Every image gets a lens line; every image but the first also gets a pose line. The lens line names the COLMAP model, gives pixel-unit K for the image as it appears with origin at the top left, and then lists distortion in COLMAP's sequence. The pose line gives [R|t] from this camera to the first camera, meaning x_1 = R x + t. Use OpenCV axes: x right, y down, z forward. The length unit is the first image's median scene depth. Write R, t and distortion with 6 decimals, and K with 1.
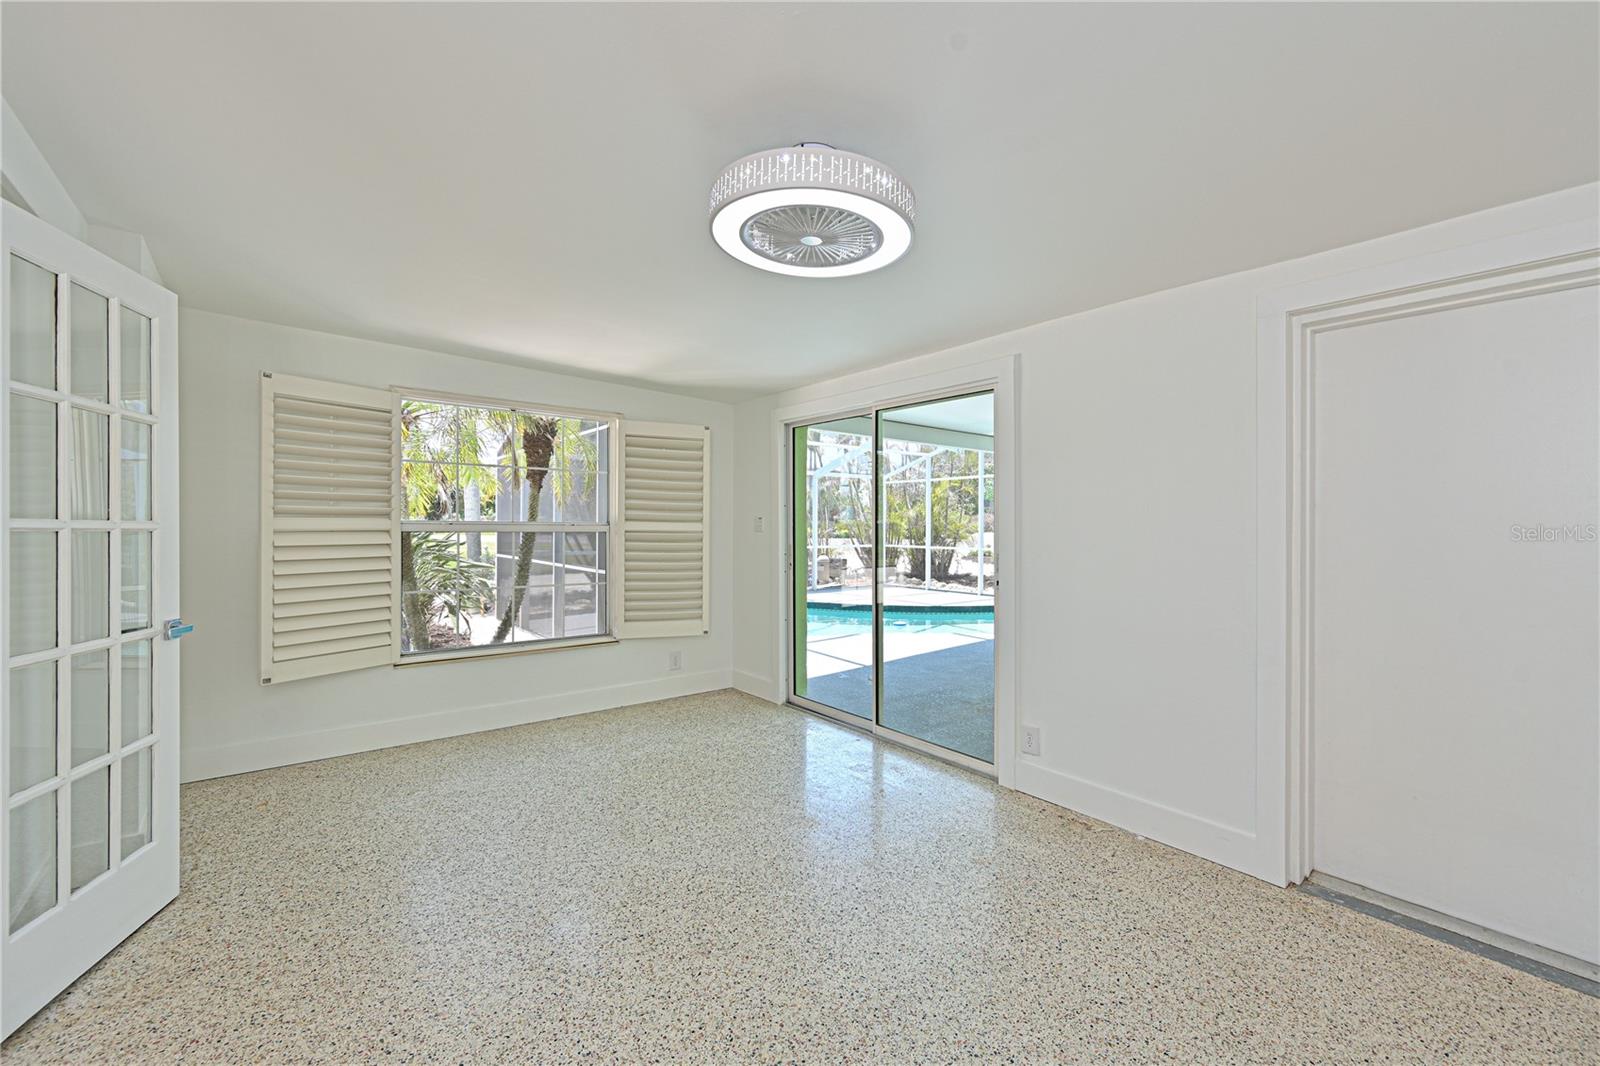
lens RADIAL K [[630.3, 0, 802.1], [0, 630.3, 530.1], [0, 0, 1]] dist [0.000601, 0.000024]
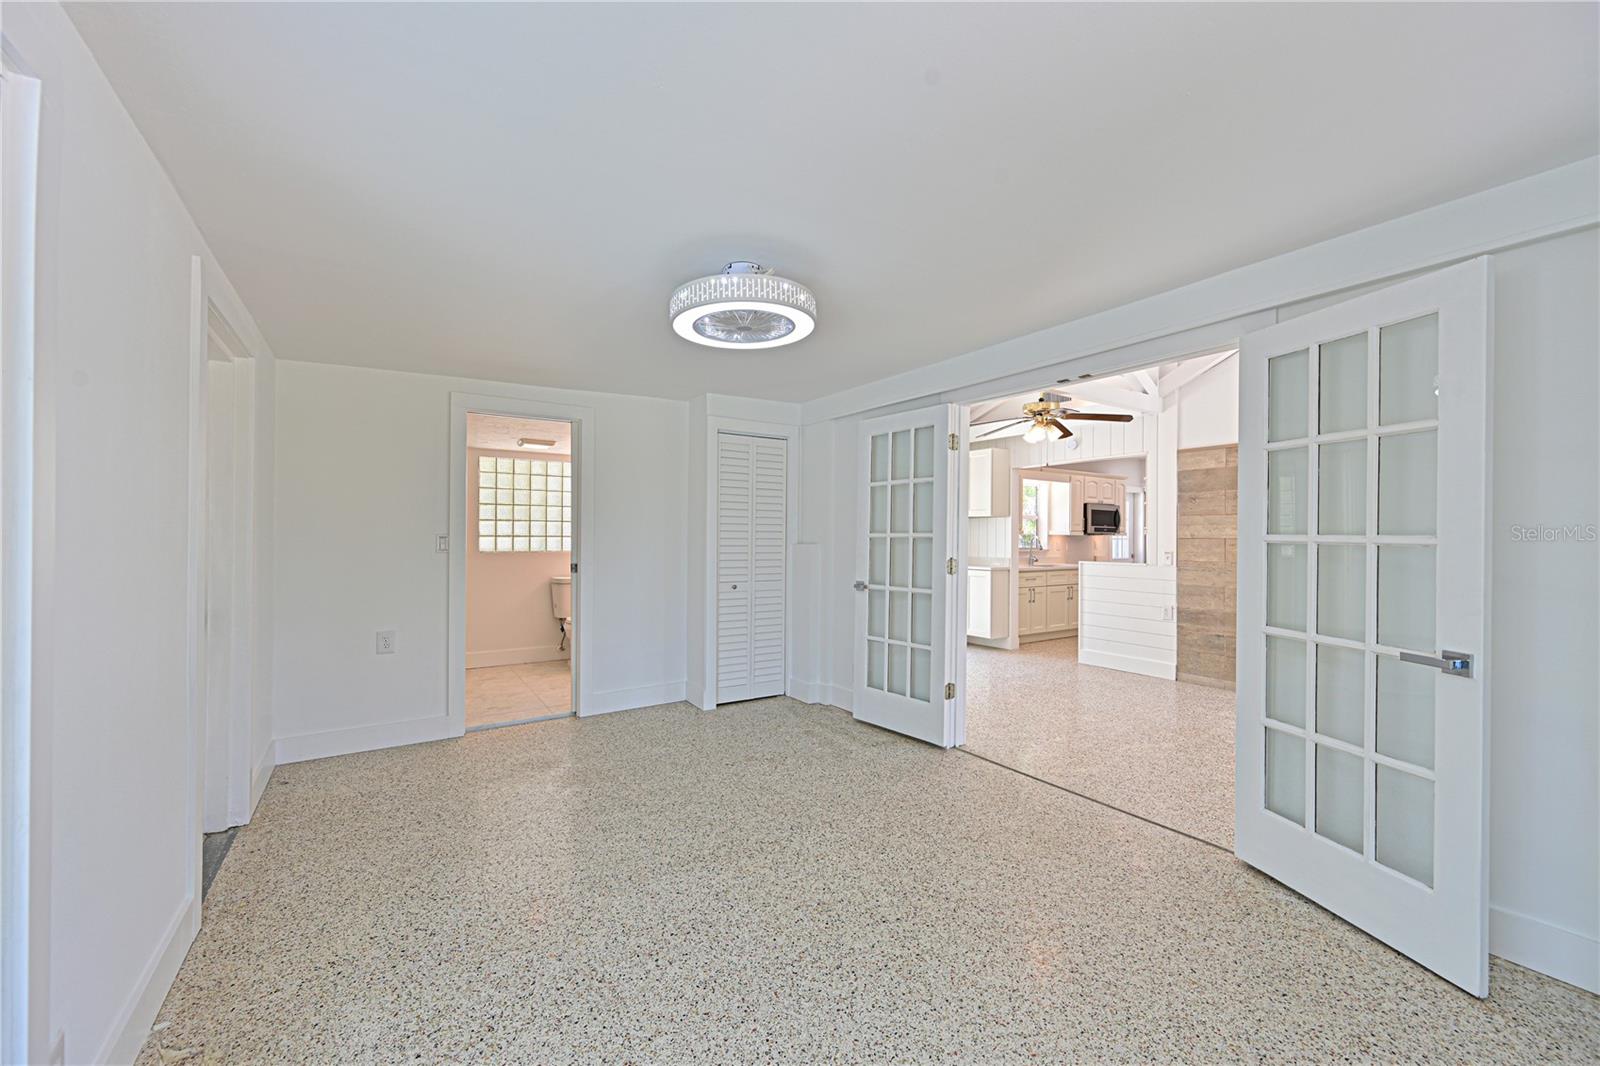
lens RADIAL K [[630.3, 0, 800.1], [0, 630.3, 537.1], [0, 0, 1]] dist [0.000601, 0.000024]
pose [[-0.996336, -0.010746, 0.084853, -0.192354], [-0.009992, 0.999907, 0.009309, -0.017923], [-0.084945, 0.008427, -0.996350, 2.030675]]
